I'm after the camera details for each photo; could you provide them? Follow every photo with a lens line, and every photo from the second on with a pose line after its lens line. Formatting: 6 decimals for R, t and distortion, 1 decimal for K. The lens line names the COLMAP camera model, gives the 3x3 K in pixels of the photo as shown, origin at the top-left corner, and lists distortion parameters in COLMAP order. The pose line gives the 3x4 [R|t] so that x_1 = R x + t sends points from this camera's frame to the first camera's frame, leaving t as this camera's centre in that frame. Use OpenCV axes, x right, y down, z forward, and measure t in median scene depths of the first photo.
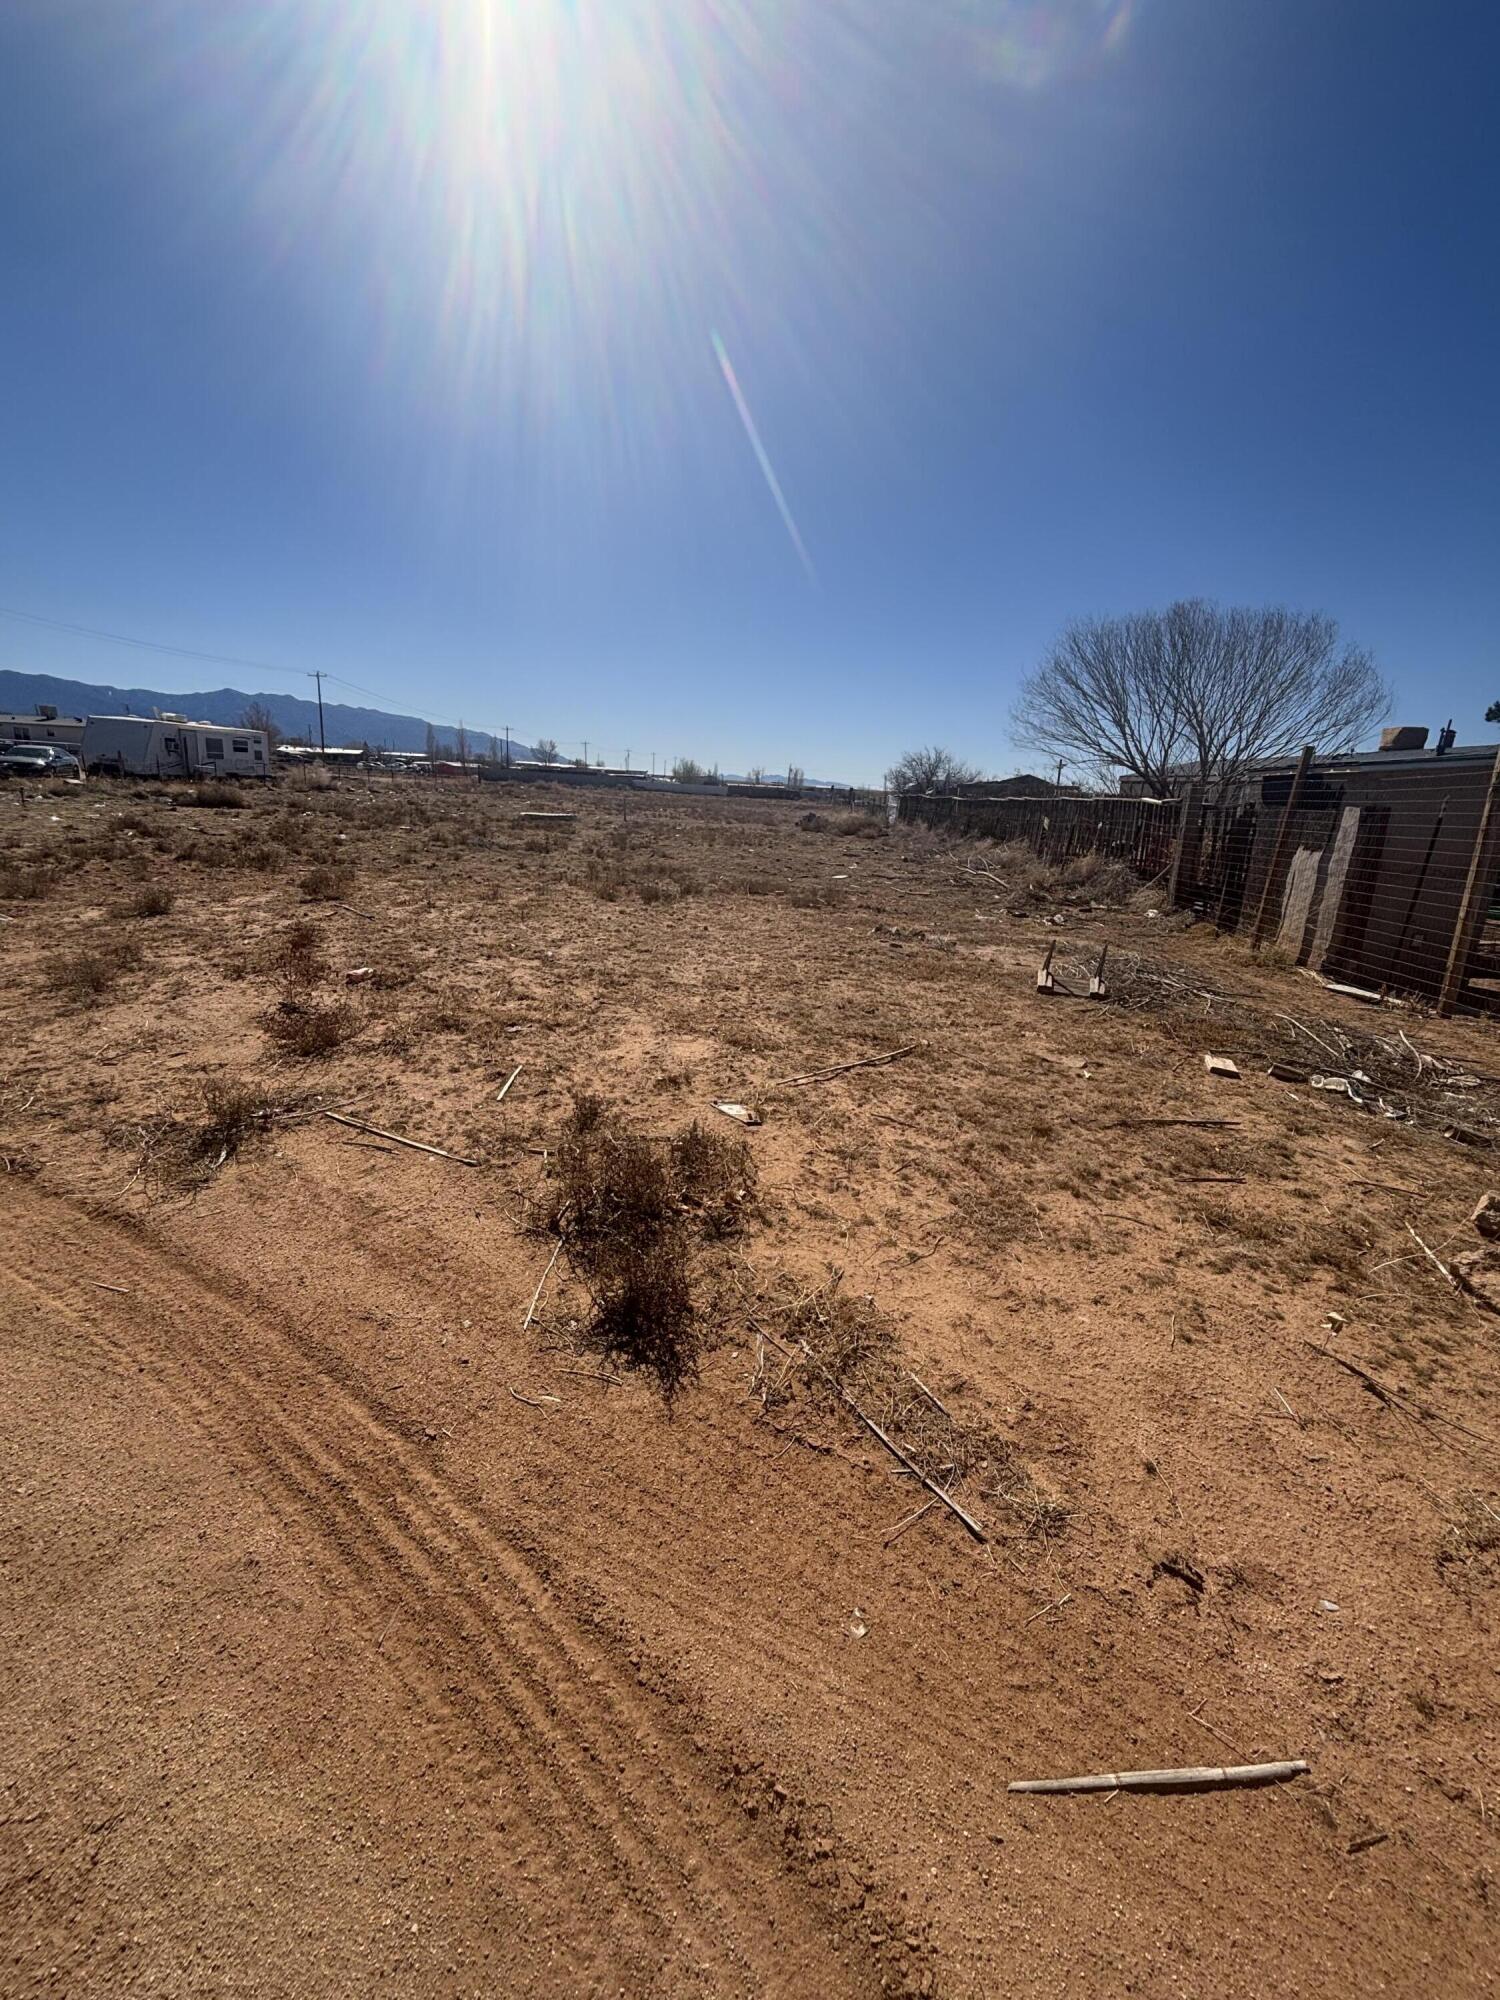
lens RADIAL K [[1125.0, 0, 760.5], [0, 1125.0, 1005.8], [0, 0, 1]] dist [-0.000067, 0.001372]
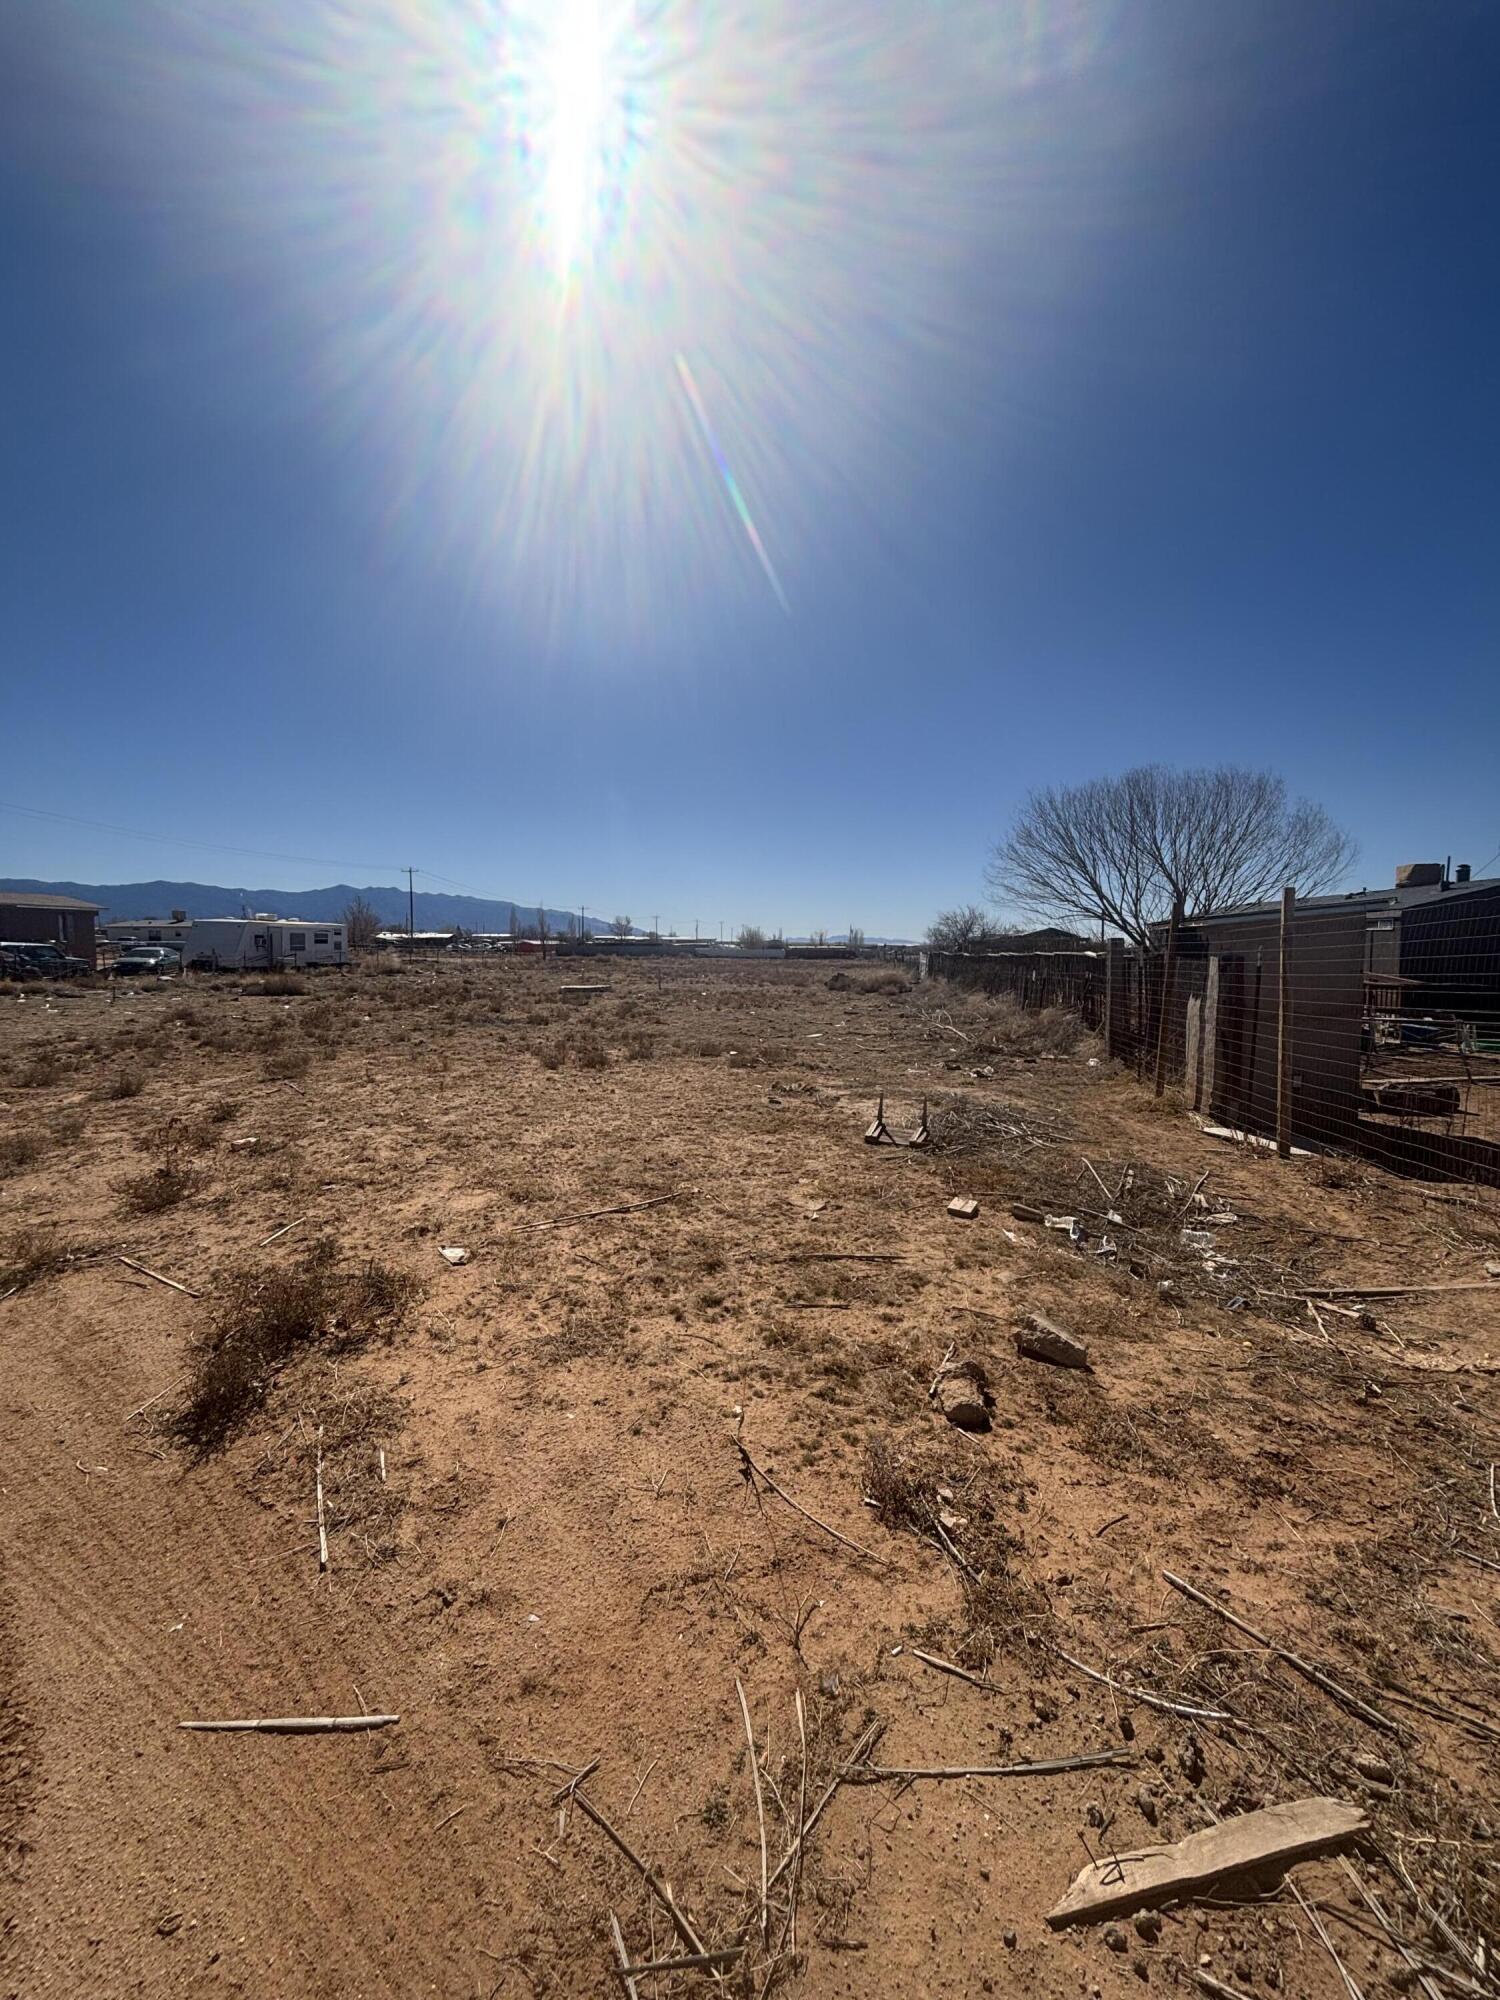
lens RADIAL K [[1125.0, 0, 760.5], [0, 1125.0, 1005.8], [0, 0, 1]] dist [-0.000067, 0.001372]
pose [[0.991604, -0.041167, -0.122585, 0.216666], [0.023915, 0.990002, -0.139014, 0.004181], [0.127082, 0.134915, 0.982674, -0.076523]]
